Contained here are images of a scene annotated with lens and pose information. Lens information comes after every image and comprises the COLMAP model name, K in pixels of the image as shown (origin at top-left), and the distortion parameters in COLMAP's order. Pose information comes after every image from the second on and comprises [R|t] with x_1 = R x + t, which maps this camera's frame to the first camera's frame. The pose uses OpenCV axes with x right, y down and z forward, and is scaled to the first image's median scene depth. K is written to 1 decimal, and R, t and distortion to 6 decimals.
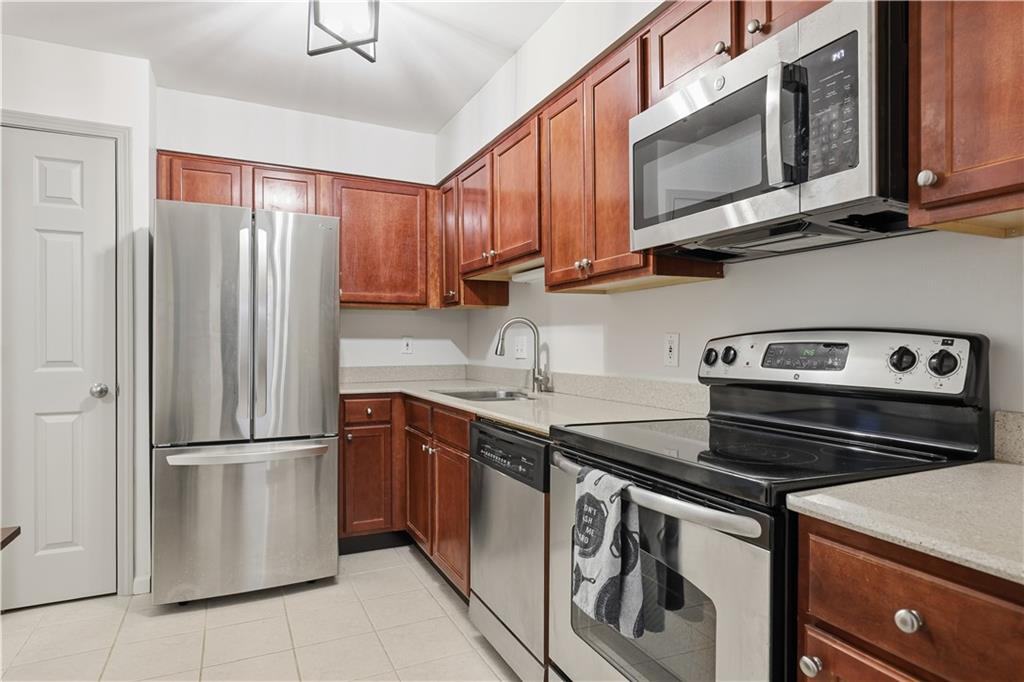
lens RADIAL K [[597.9, 0, 518.1], [0, 597.9, 344.0], [0, 0, 1]] dist [0.014522, -0.003465]
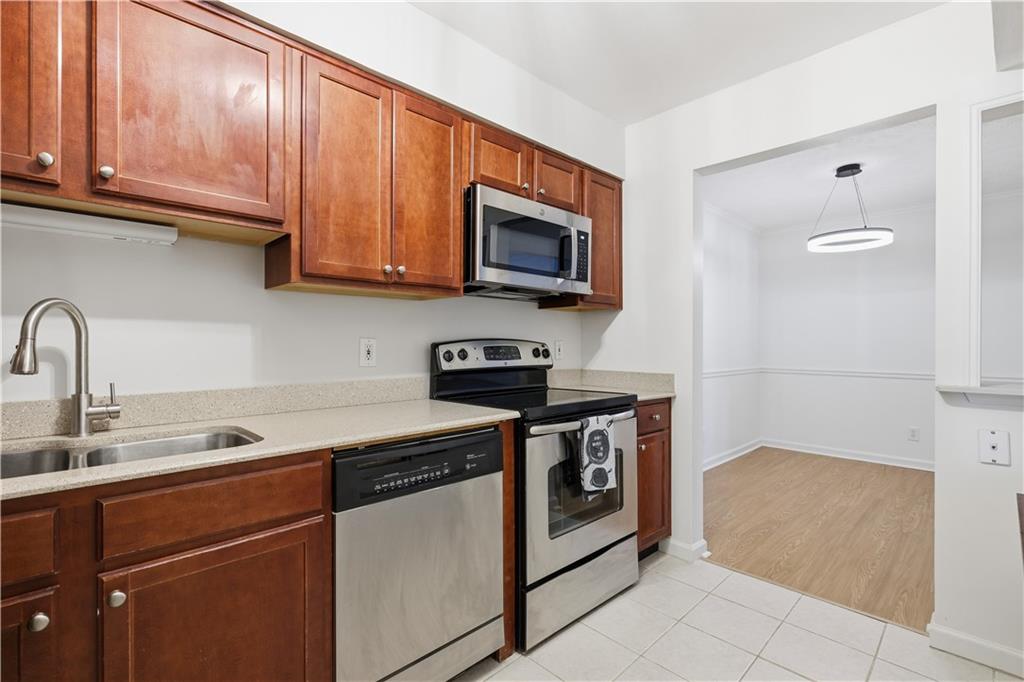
lens RADIAL K [[459.3, 0, 518.0], [0, 459.3, 345.6], [0, 0, 1]] dist [-0.002950, 0.000620]
pose [[-0.325592, 0.000721, 0.945510, -0.855165], [0.003028, 0.999995, 0.000280, -0.004387], [-0.945506, 0.002954, -0.325593, 1.284399]]
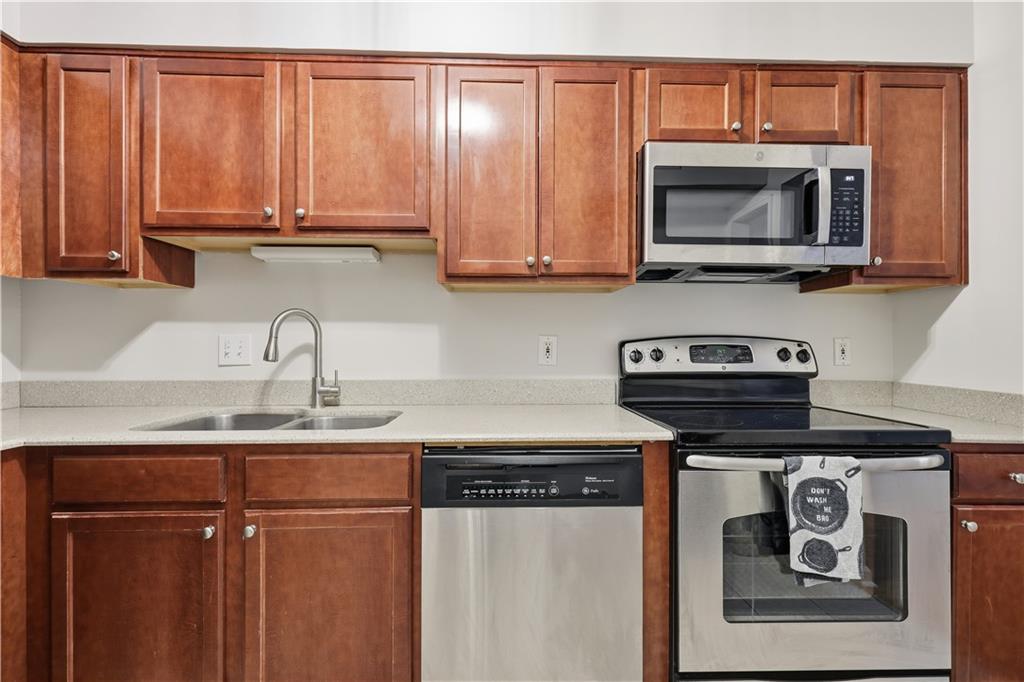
lens RADIAL K [[459.3, 0, 518.4], [0, 459.3, 343.7], [0, 0, 1]] dist [-0.002950, 0.000620]
pose [[0.392971, 0.003786, 0.919543, -0.695502], [-0.002162, 0.999993, -0.003193, -0.000701], [-0.919548, -0.000733, 0.392976, 0.905044]]
